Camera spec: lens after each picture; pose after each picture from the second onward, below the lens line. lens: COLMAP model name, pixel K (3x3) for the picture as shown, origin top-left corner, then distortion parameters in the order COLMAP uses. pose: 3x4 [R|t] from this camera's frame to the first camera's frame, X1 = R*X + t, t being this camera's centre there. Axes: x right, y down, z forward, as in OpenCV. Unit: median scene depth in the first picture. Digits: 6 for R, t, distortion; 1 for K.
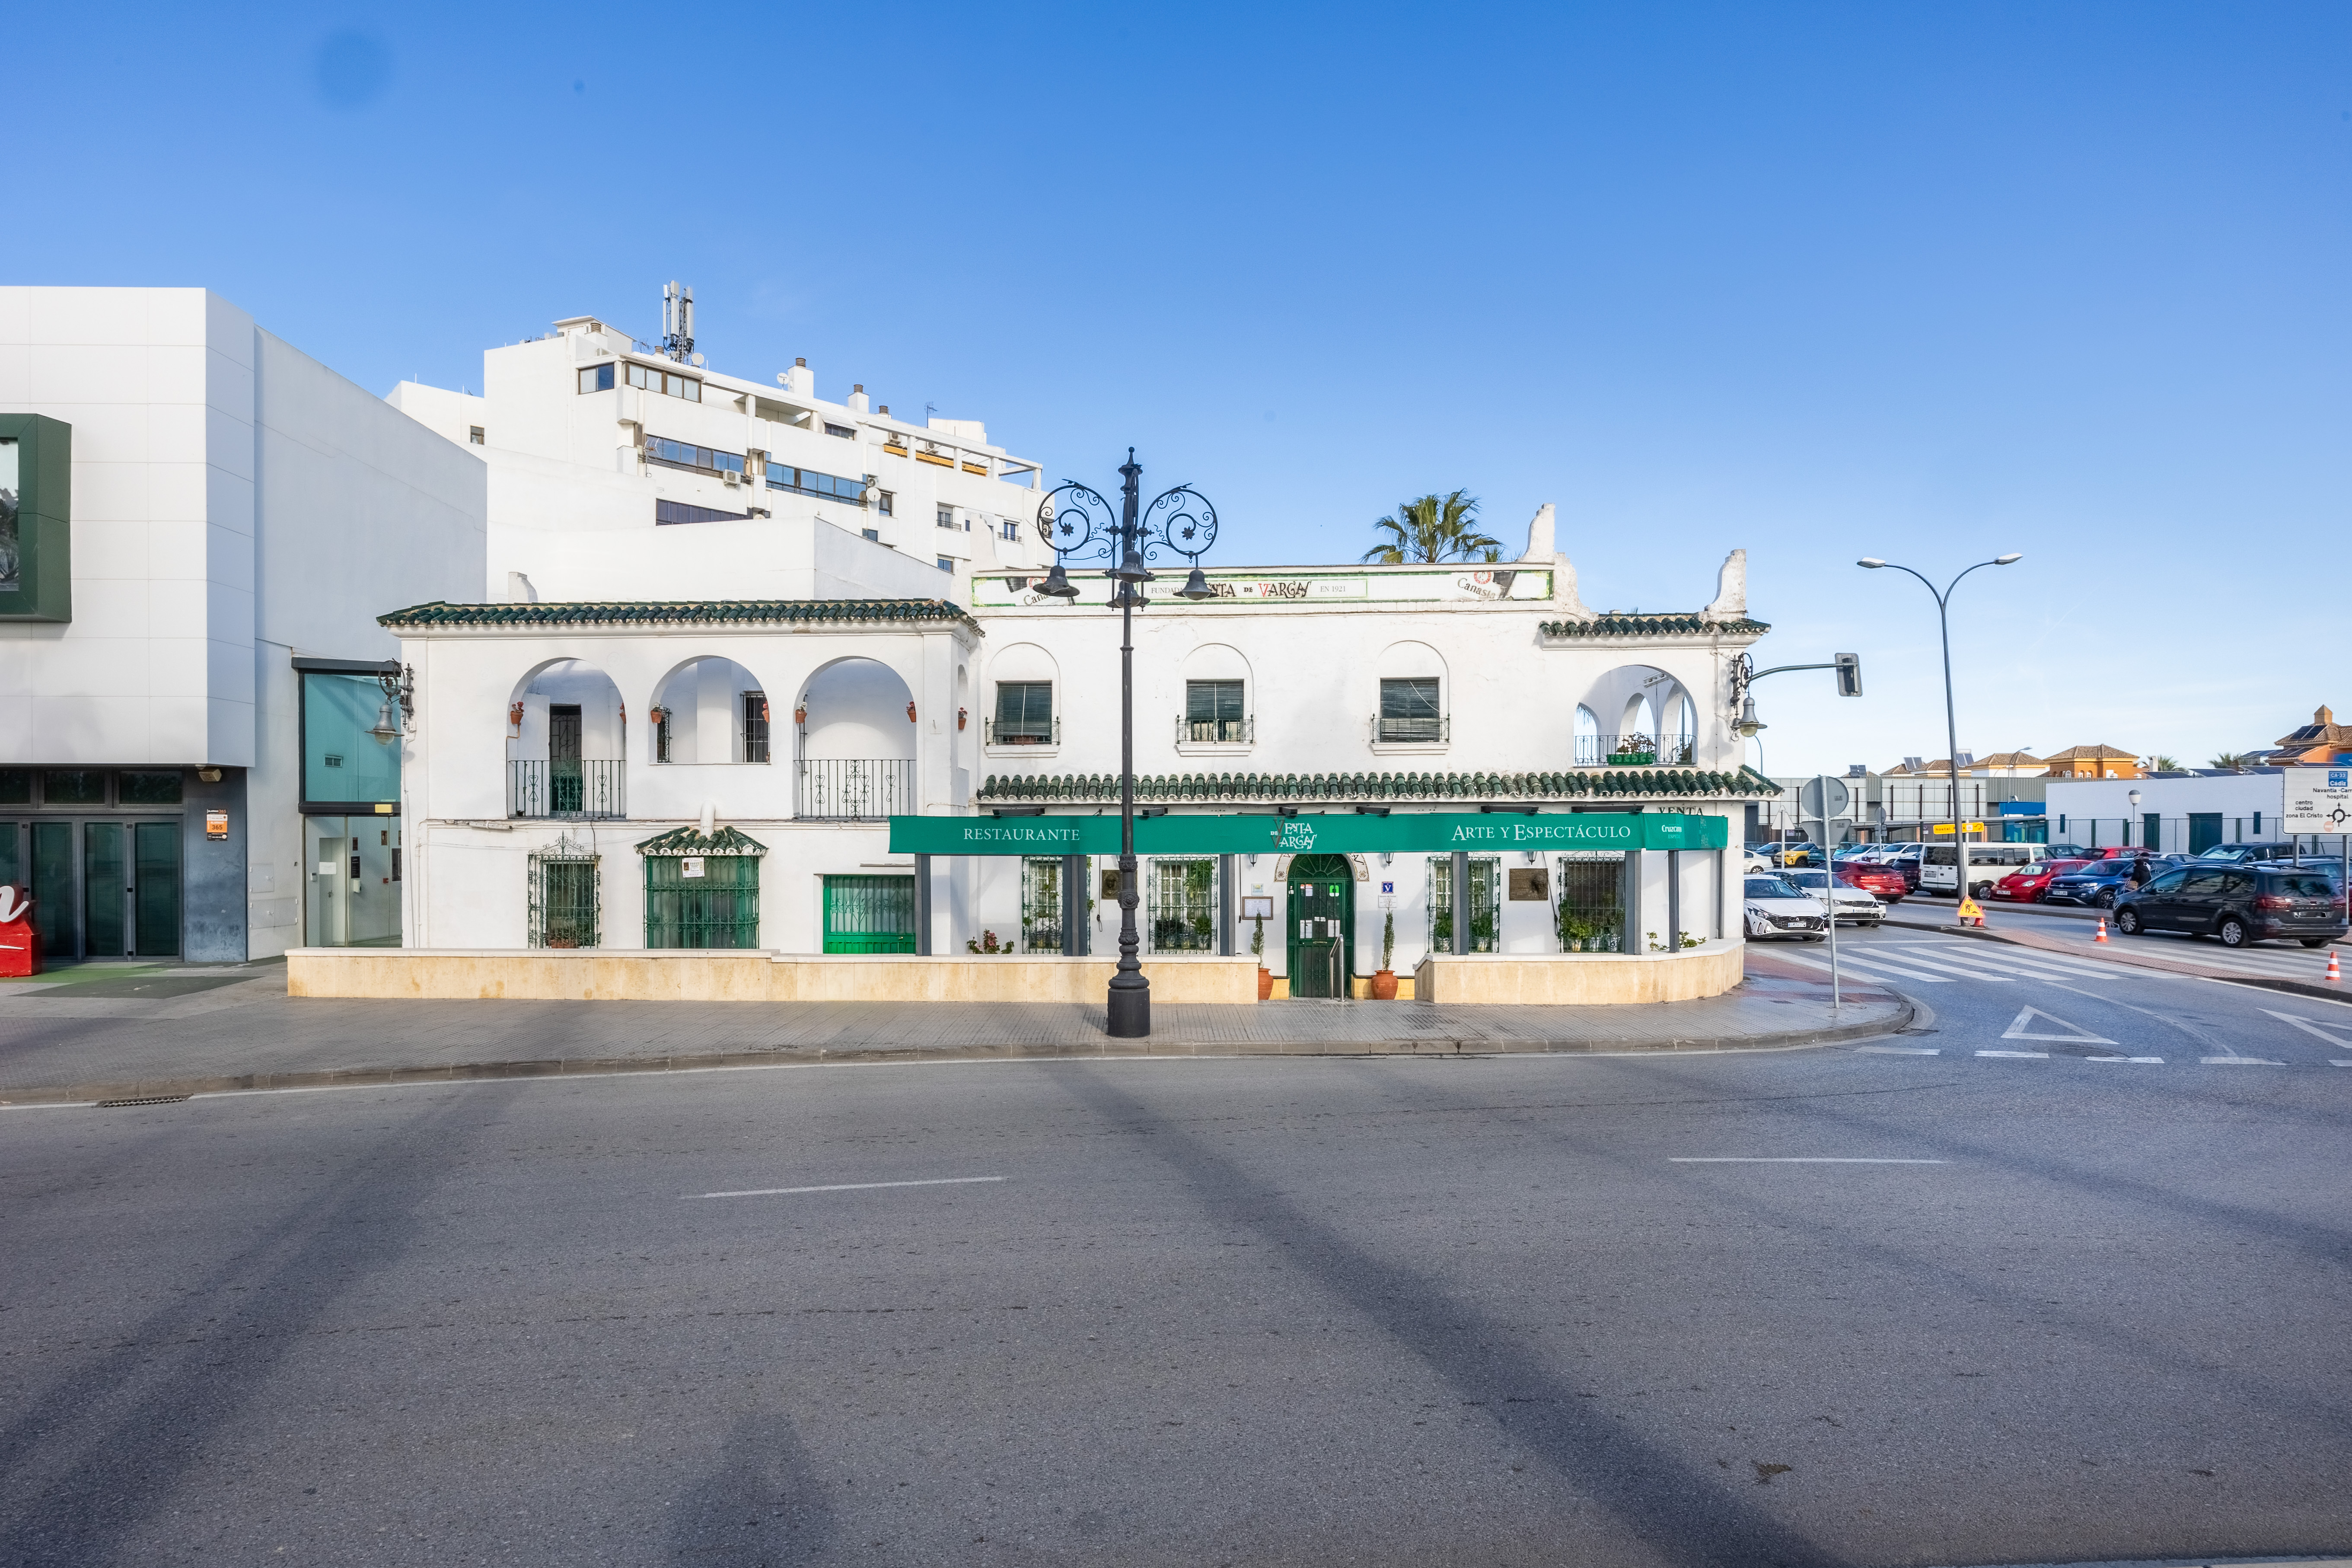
lens RADIAL K [[1282.8, 0, 1169.9], [0, 1282.8, 797.7], [0, 0, 1]] dist [-0.014921, 0.001471]
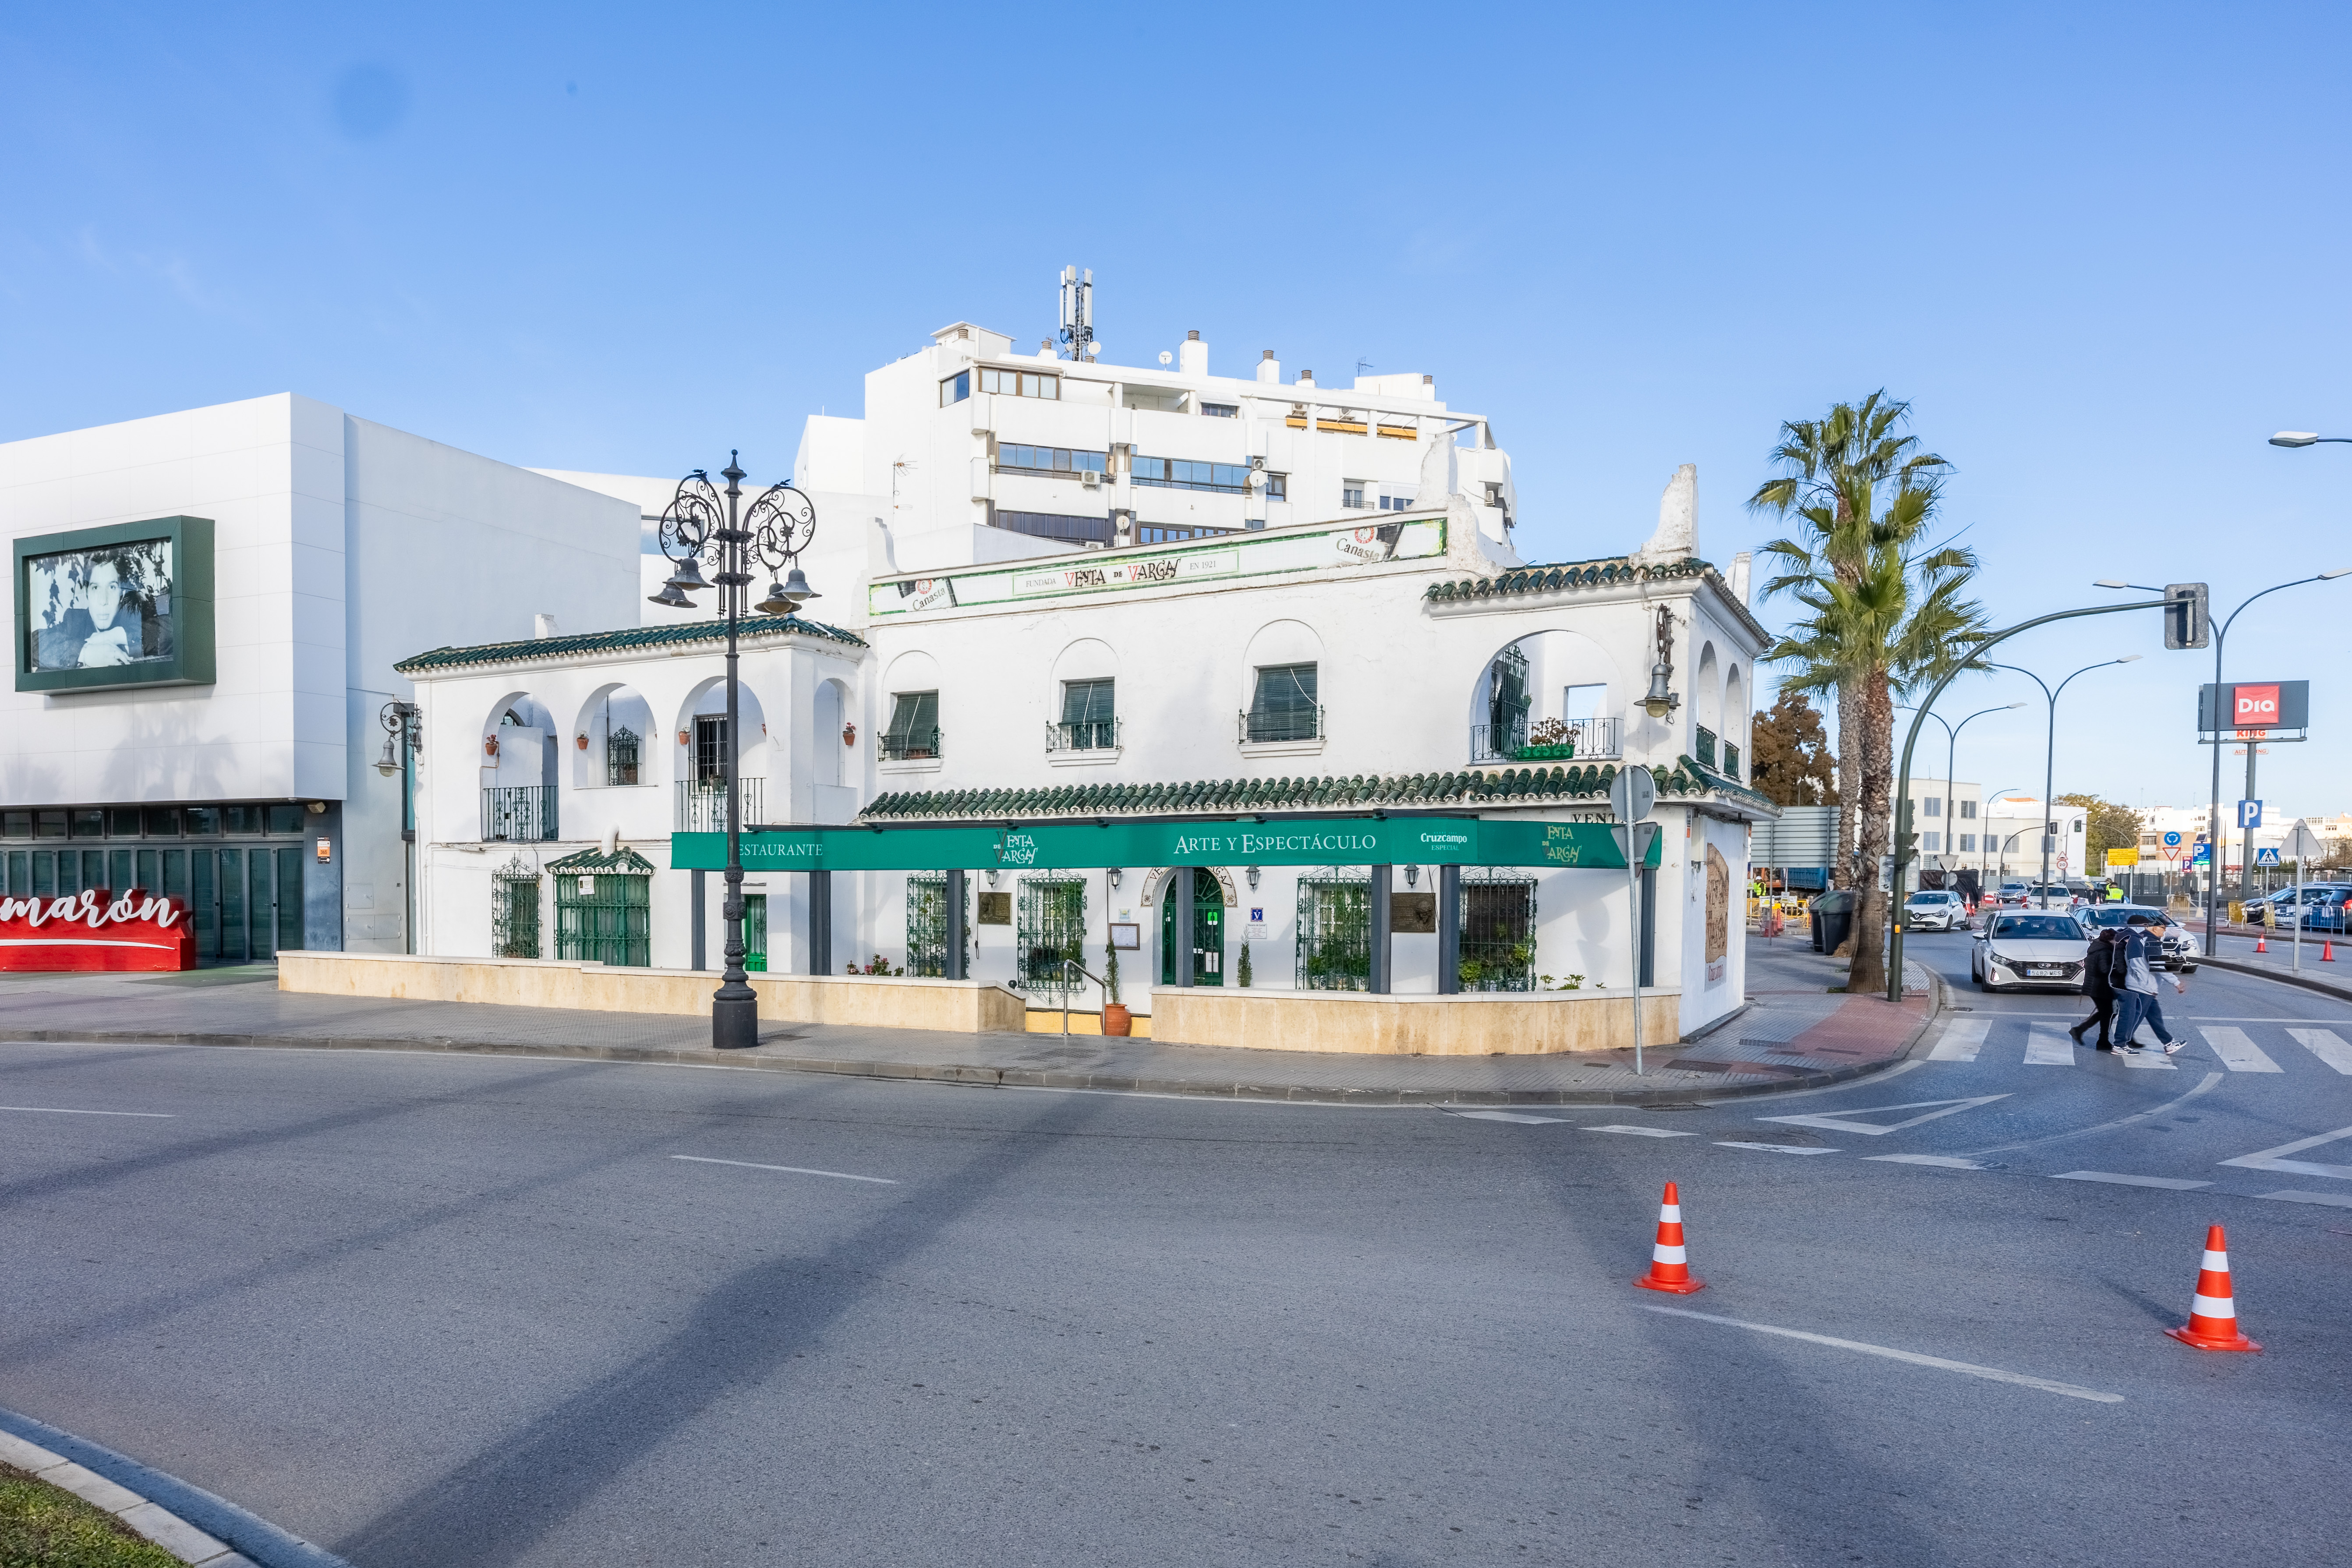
lens RADIAL K [[1599.7, 0, 1215.9], [0, 1599.7, 866.4], [0, 0, 1]] dist [-0.009300, -0.001983]
pose [[0.897697, -0.002610, -0.440606, 0.612846], [0.010549, 0.999823, 0.015571, 0.021968], [0.440488, -0.018626, 0.897565, 0.042903]]
